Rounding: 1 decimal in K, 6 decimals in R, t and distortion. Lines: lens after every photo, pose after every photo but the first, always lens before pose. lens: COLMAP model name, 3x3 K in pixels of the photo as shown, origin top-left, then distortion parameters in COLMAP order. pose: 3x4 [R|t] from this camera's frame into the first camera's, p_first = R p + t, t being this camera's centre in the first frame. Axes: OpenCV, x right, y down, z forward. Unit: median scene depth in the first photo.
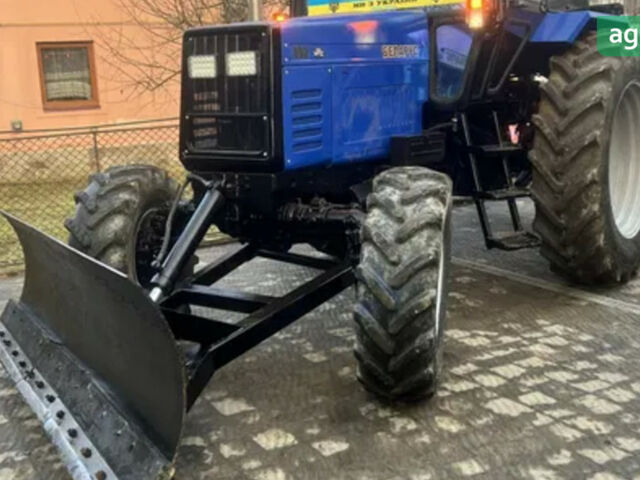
lens RADIAL K [[801.6, 0, 320.0], [0, 801.6, 240.0], [0, 0, 1]] dist [0.191903, -0.506783]
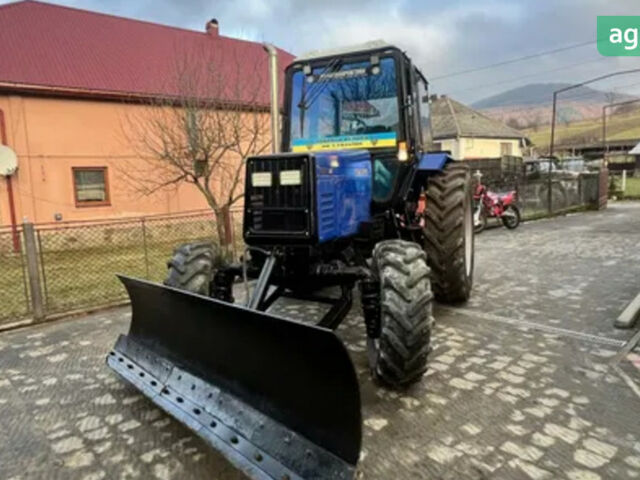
lens RADIAL K [[436.5, 0, 320.0], [0, 436.5, 240.0], [0, 0, 1]] dist [0.002155, 0.000406]
pose [[0.976411, -0.018464, 0.215131, -0.214929], [0.035950, 0.996332, -0.077652, -0.025235], [-0.212909, 0.083554, 0.973493, 0.152028]]
